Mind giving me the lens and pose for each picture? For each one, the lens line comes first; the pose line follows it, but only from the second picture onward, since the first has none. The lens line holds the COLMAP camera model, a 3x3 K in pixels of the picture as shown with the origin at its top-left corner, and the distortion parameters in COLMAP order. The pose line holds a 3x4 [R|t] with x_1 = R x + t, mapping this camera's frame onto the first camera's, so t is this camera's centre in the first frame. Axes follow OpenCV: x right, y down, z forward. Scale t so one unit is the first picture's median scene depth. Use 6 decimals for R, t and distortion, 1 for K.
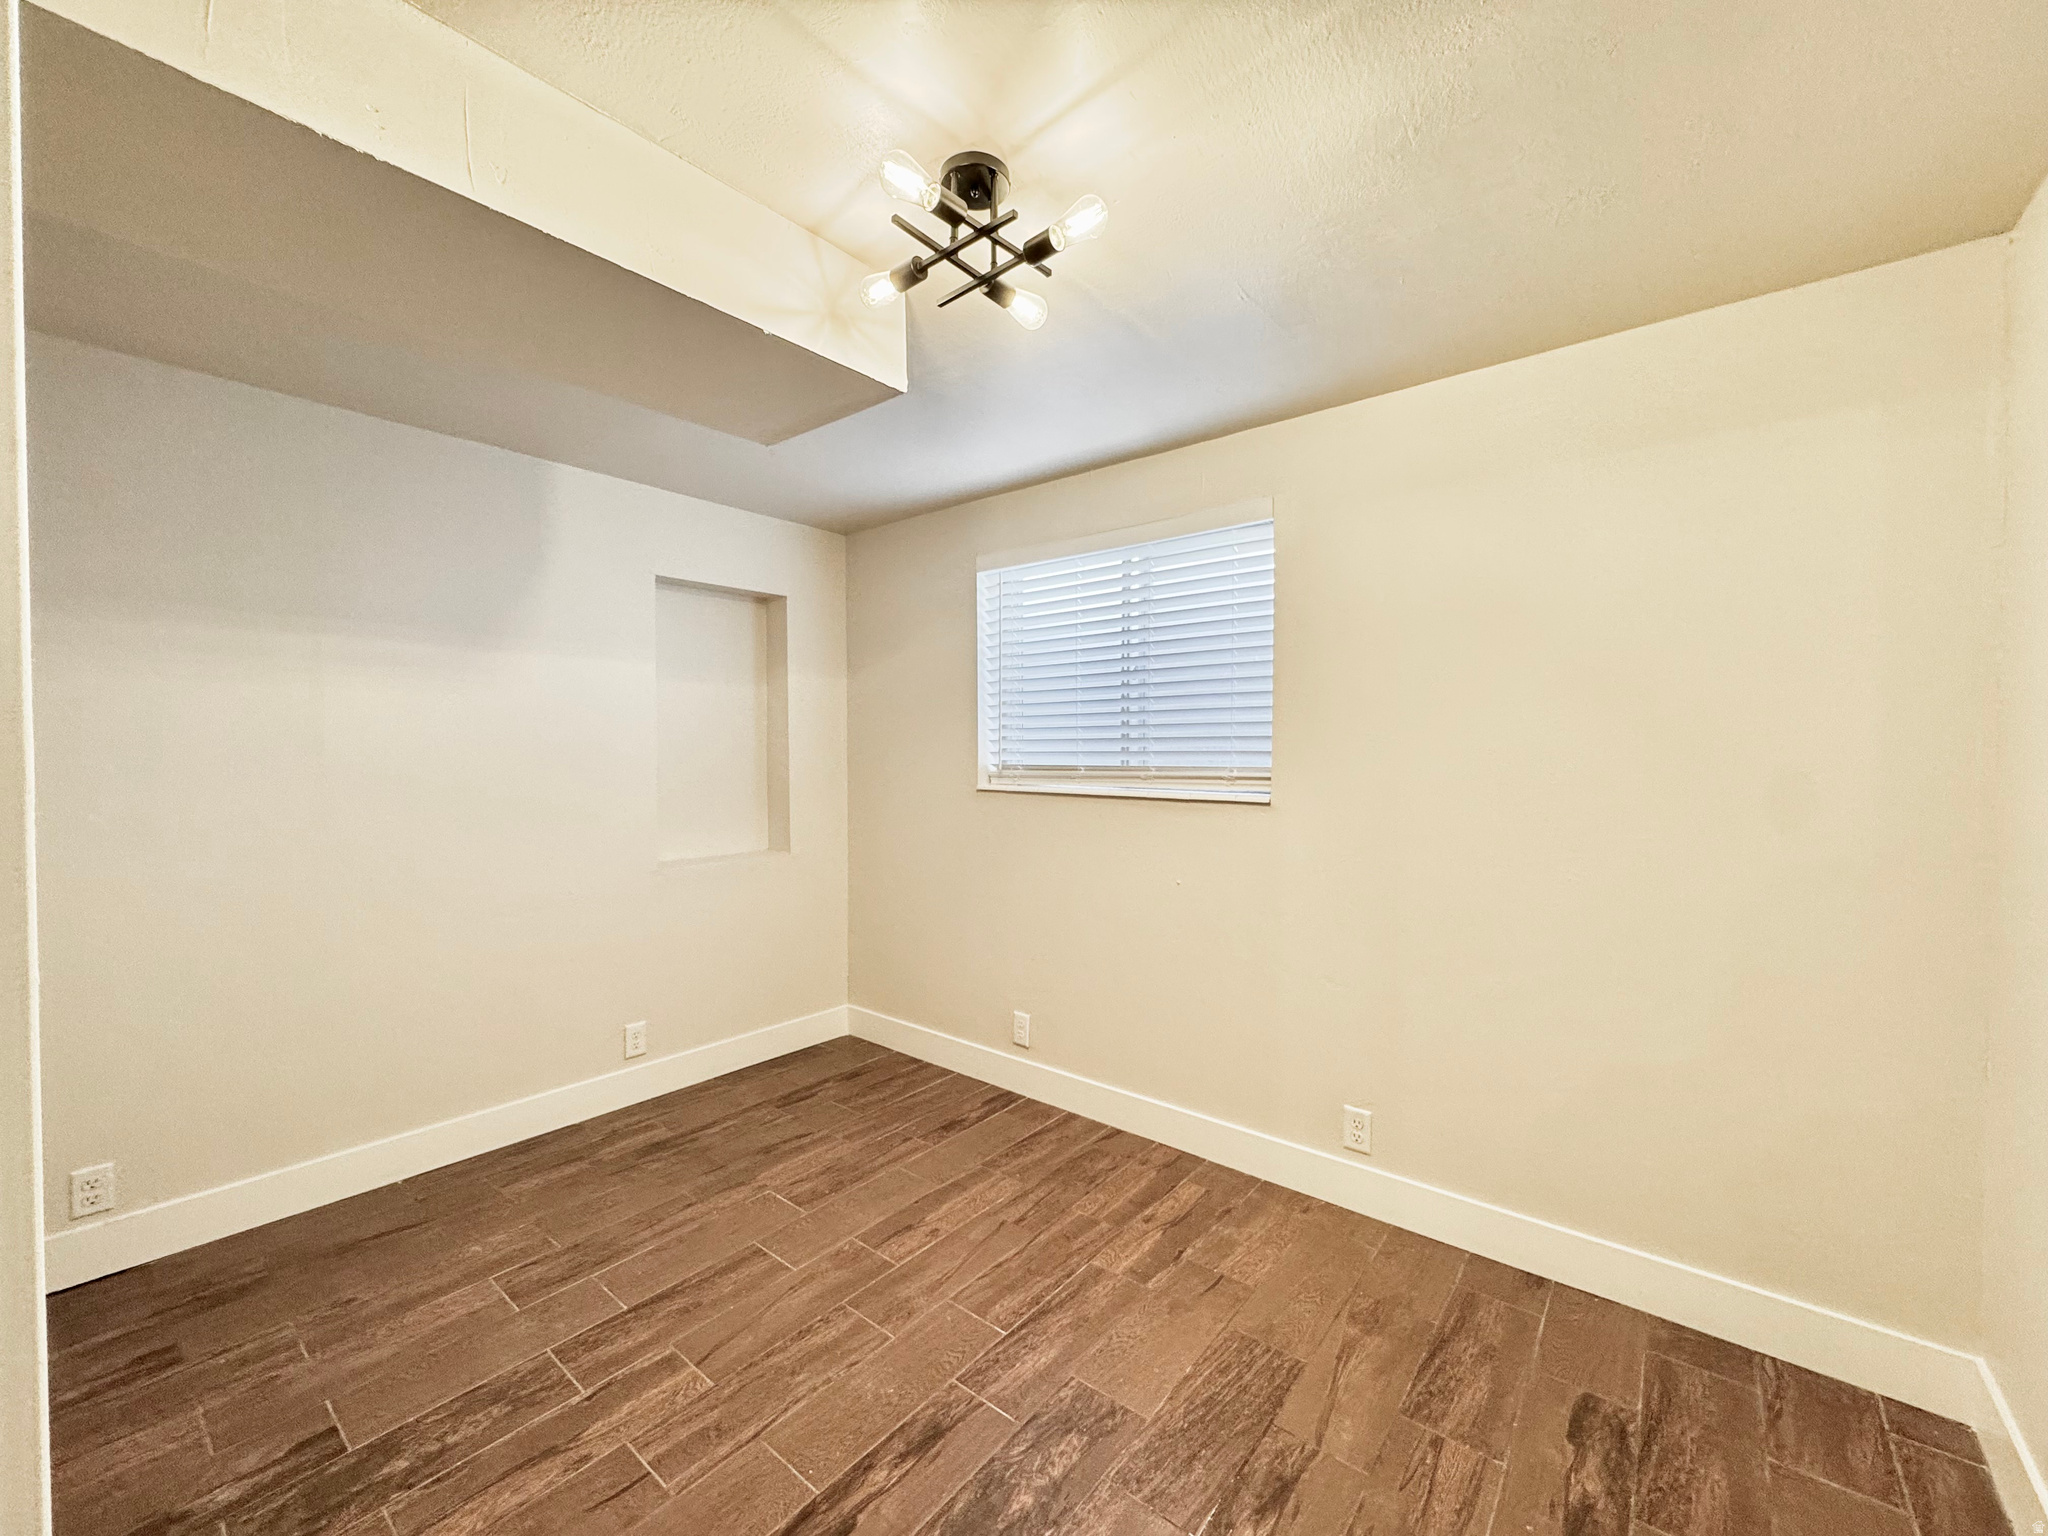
lens RADIAL K [[819.1, 0, 1024.0], [0, 819.1, 765.2], [0, 0, 1]] dist [0.000842, -0.000114]
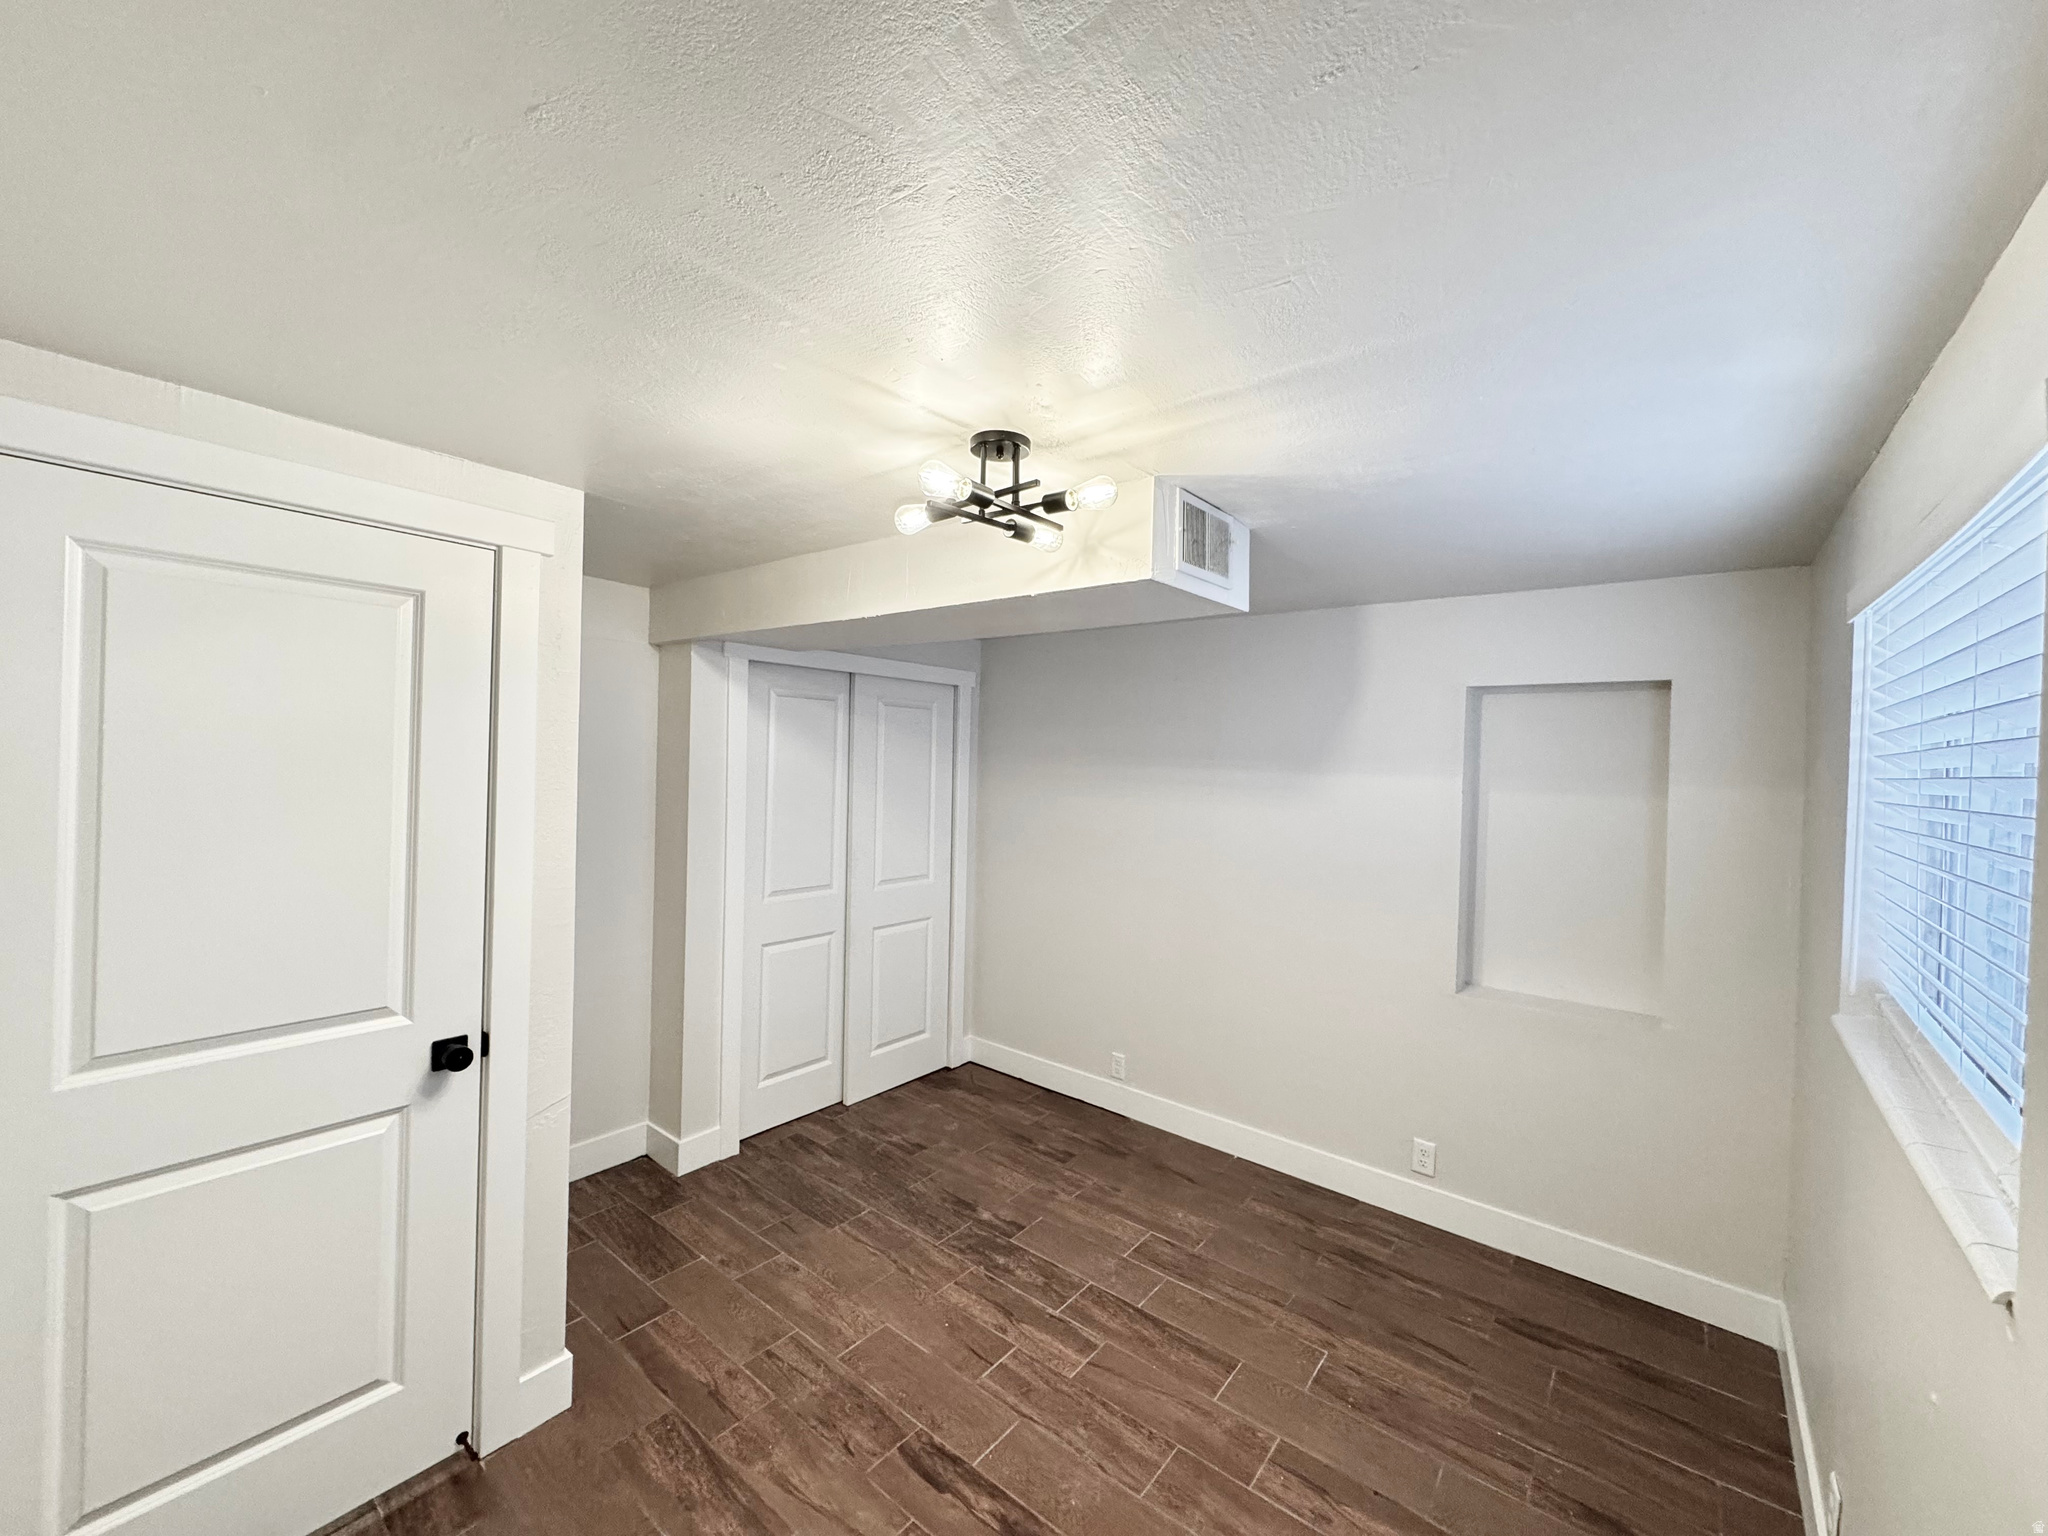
lens RADIAL K [[819.1, 0, 1024.5], [0, 819.1, 764.1], [0, 0, 1]] dist [0.000842, -0.000114]
pose [[0.007142, 0.009438, -0.999930, 0.780801], [-0.045998, 0.998900, 0.009100, -0.195797], [0.998916, 0.045930, 0.007568, 0.742121]]
